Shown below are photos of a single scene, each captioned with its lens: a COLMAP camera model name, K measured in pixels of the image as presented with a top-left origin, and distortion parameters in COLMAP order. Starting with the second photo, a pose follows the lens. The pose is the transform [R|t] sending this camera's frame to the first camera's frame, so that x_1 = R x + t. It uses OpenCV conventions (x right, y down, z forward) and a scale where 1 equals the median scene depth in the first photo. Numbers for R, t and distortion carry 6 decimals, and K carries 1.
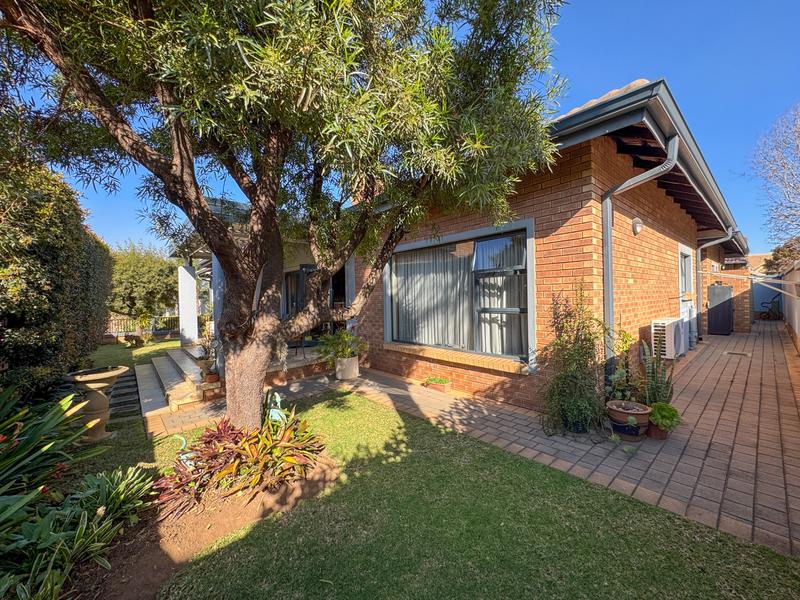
lens RADIAL K [[317.3, 0, 397.8], [0, 317.3, 302.0], [0, 0, 1]] dist [0.000622, -0.000407]
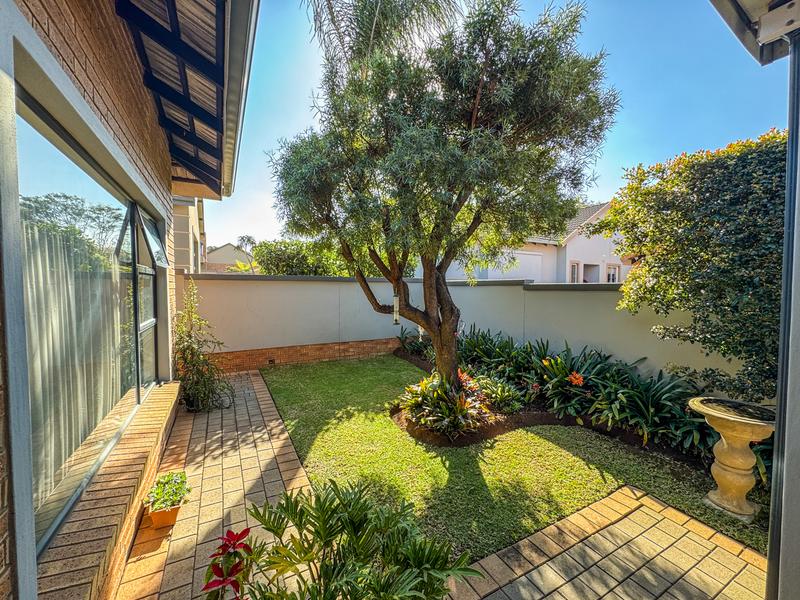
lens RADIAL K [[317.3, 0, 398.8], [0, 317.3, 301.7], [0, 0, 1]] dist [0.000622, -0.000407]
pose [[-0.981878, 0.015628, 0.188869, -0.391429], [0.025975, 0.998286, 0.052436, -0.050258], [-0.187726, 0.056391, -0.980601, 1.825651]]
